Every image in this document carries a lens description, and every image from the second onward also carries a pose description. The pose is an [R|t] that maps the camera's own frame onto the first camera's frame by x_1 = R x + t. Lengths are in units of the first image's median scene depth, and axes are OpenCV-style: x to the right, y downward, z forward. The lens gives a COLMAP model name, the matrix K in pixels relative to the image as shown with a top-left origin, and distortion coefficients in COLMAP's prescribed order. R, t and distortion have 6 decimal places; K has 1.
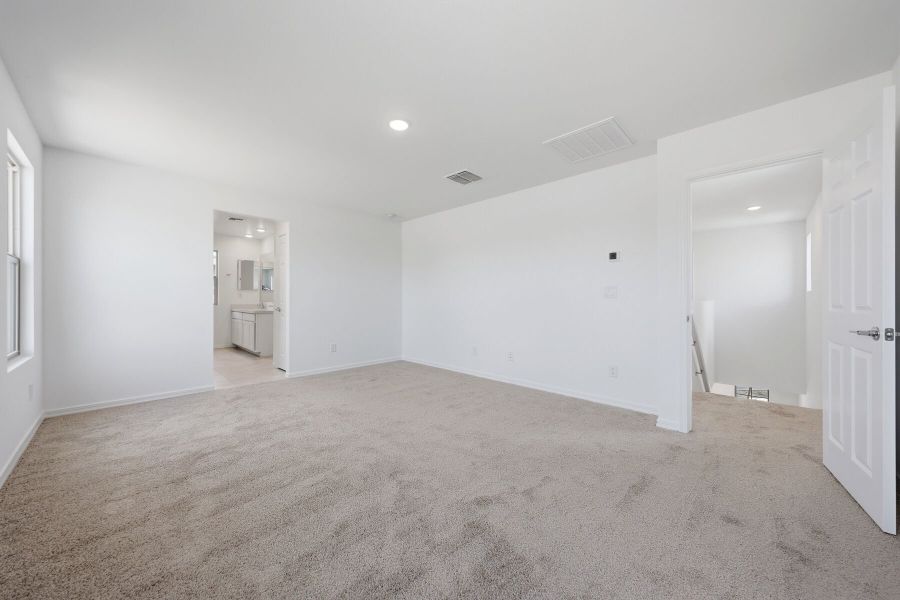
lens RADIAL K [[334.4, 0, 450.0], [0, 334.4, 300.0], [0, 0, 1]] dist [0.007366, 0.000136]
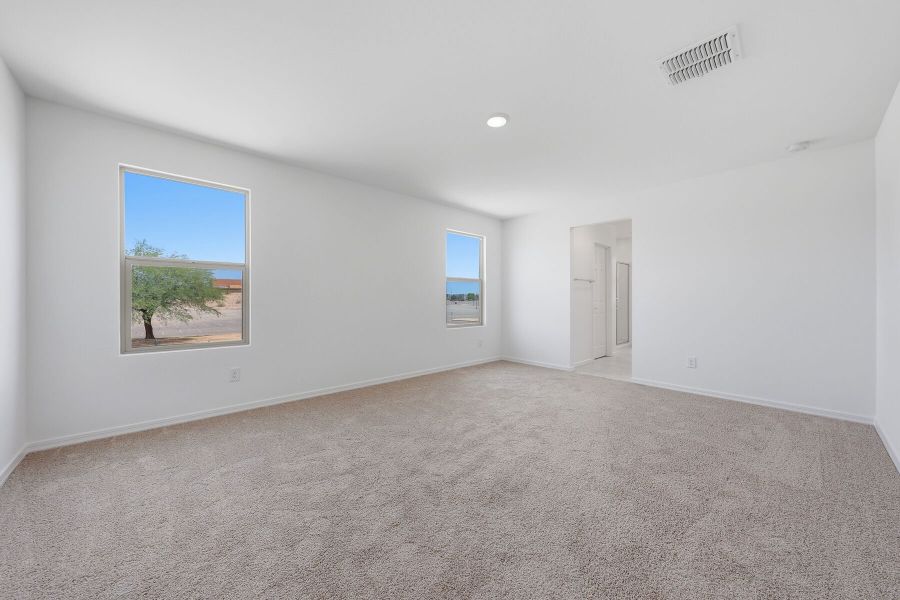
lens RADIAL K [[334.4, 0, 450.0], [0, 334.4, 300.0], [0, 0, 1]] dist [0.007366, 0.000136]
pose [[-0.039712, 0.002668, -0.999208, 0.756283], [-0.006298, 0.999976, 0.002920, 0.005645], [0.999191, 0.006409, -0.039694, 0.820369]]
